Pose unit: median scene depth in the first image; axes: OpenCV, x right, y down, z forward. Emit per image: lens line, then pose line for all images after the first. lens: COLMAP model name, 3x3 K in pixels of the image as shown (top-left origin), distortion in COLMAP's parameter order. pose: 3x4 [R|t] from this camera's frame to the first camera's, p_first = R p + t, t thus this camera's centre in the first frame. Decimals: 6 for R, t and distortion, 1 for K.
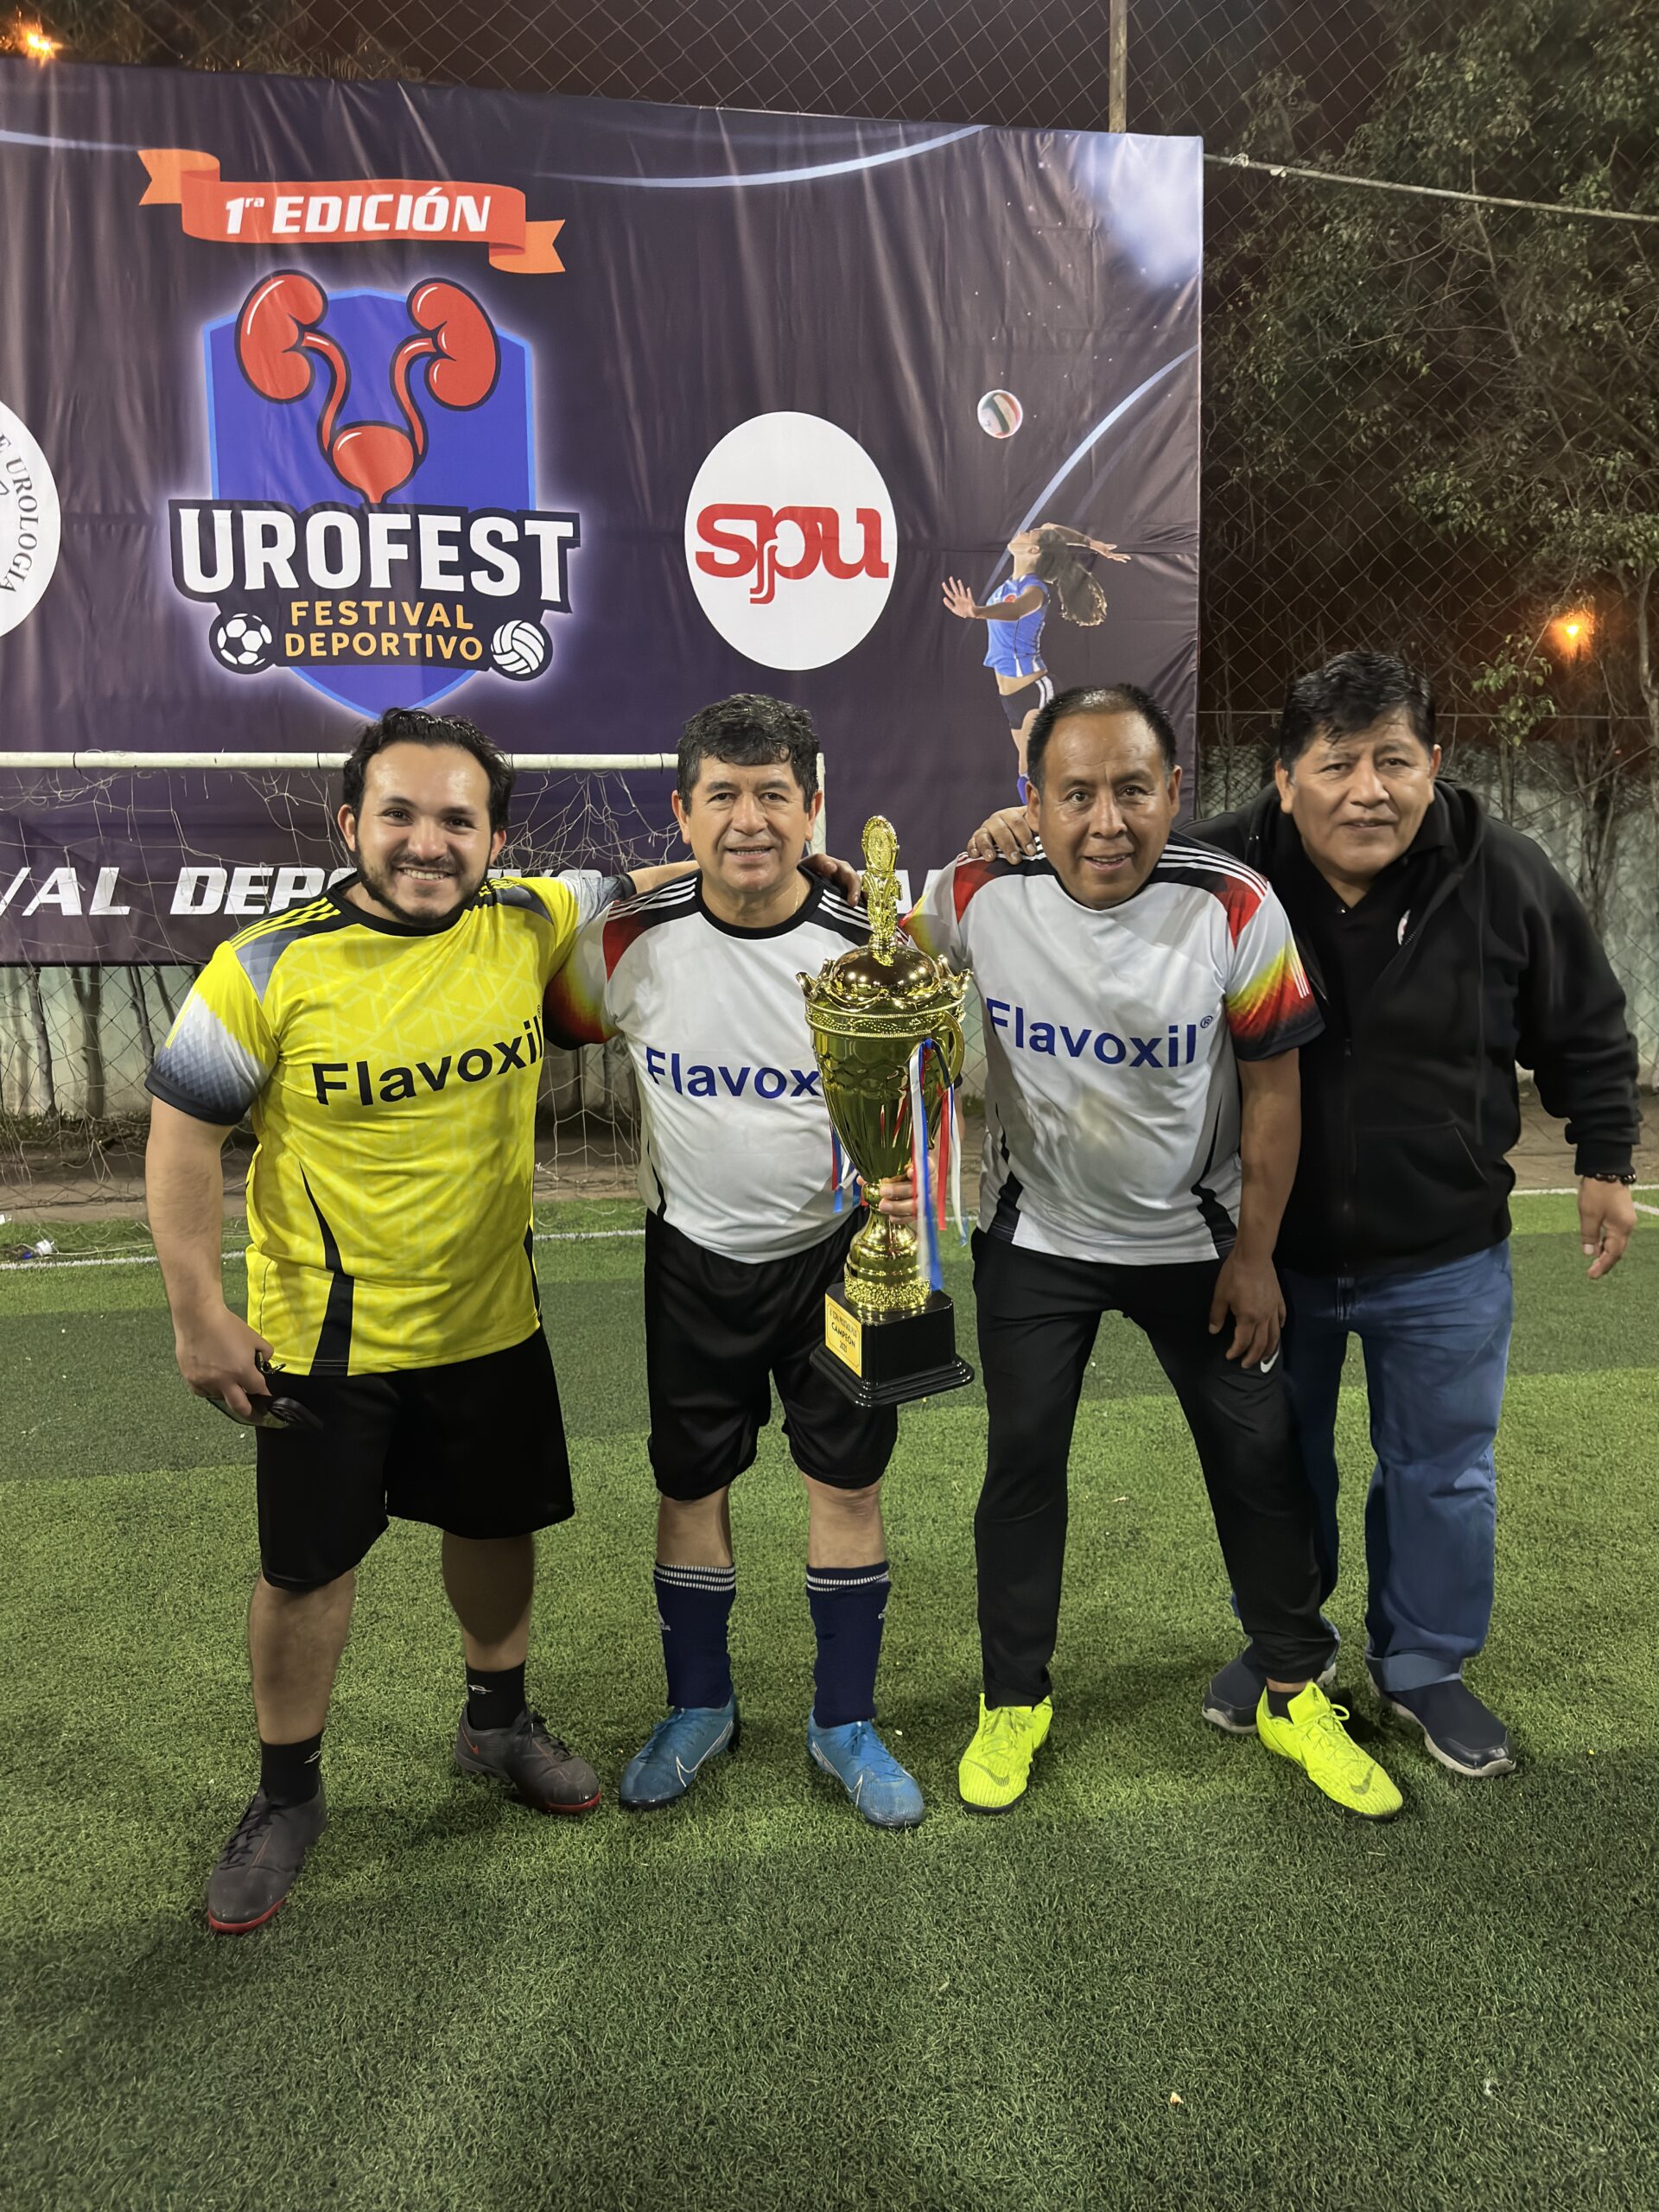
lens RADIAL K [[1574.2, 0, 819.1], [0, 1574.2, 1098.3], [0, 0, 1]] dist [0.041234, -0.049947]
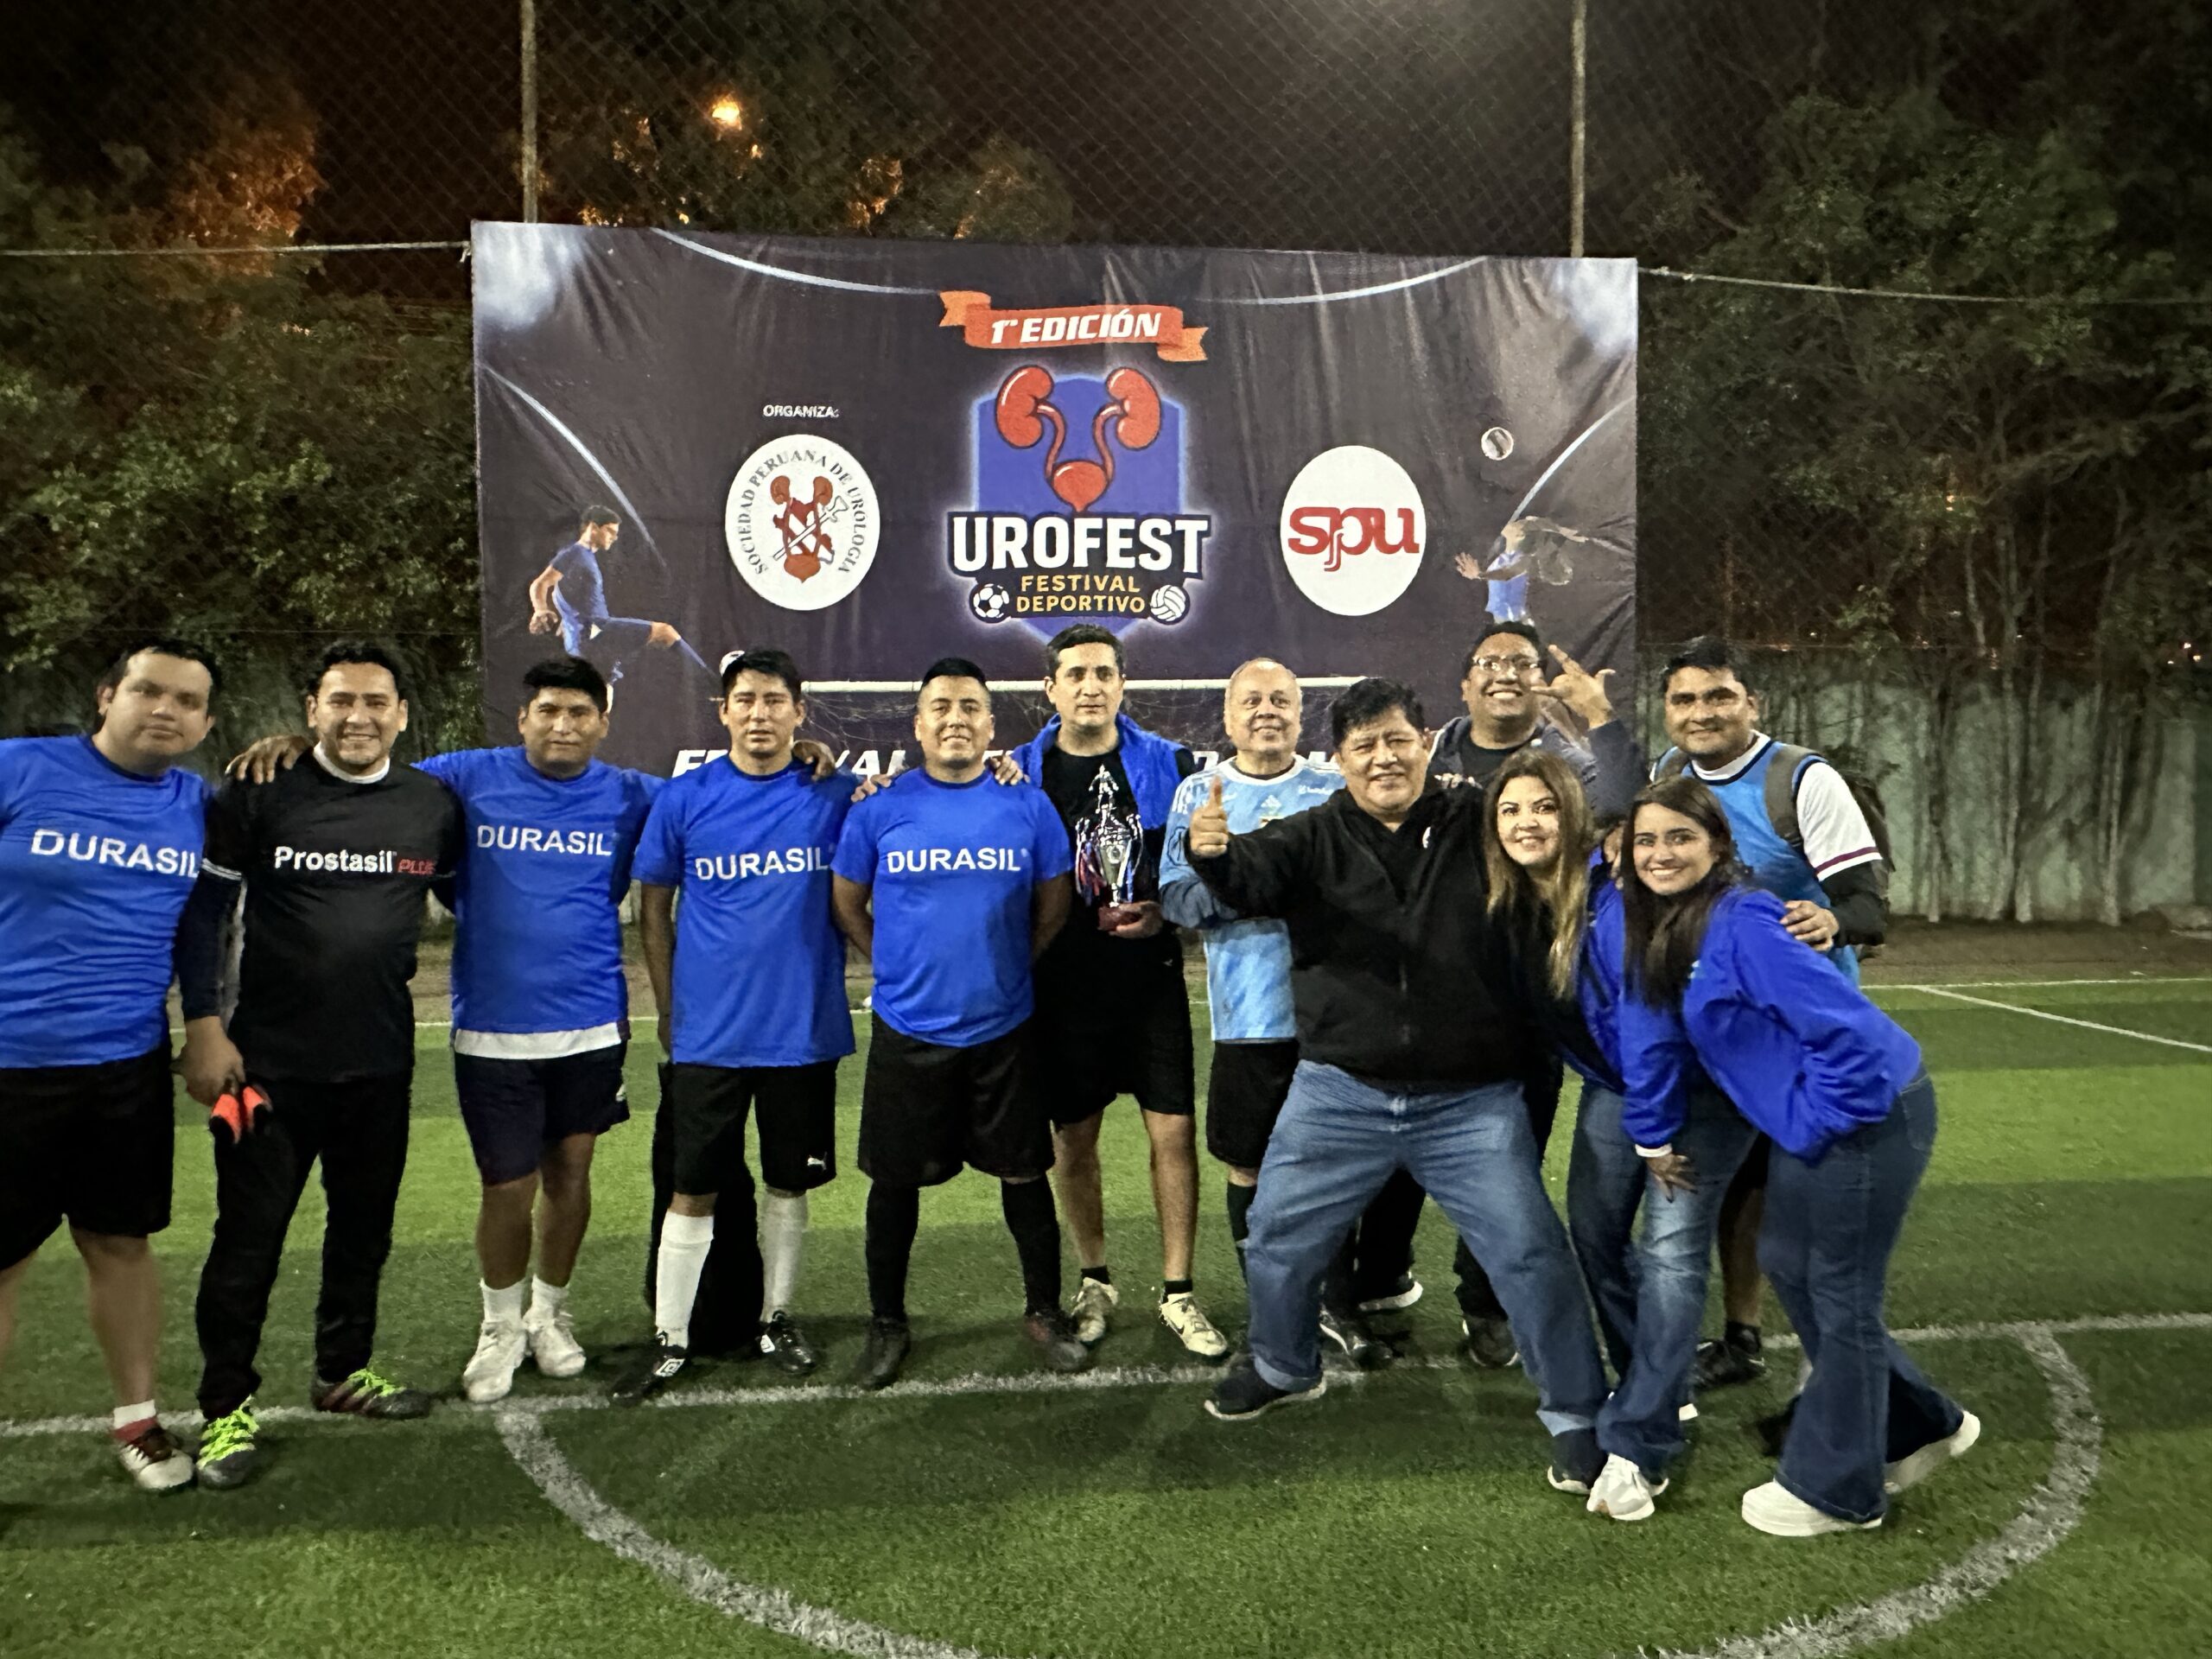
lens RADIAL K [[1482.6, 0, 1105.3], [0, 1482.6, 840.8], [0, 0, 1]] dist [-0.003017, -0.003586]
pose [[0.997229, 0.010194, -0.073698, -0.146481], [-0.014809, 0.997945, -0.062339, 0.023796], [0.072911, 0.063258, 0.995330, -0.374715]]
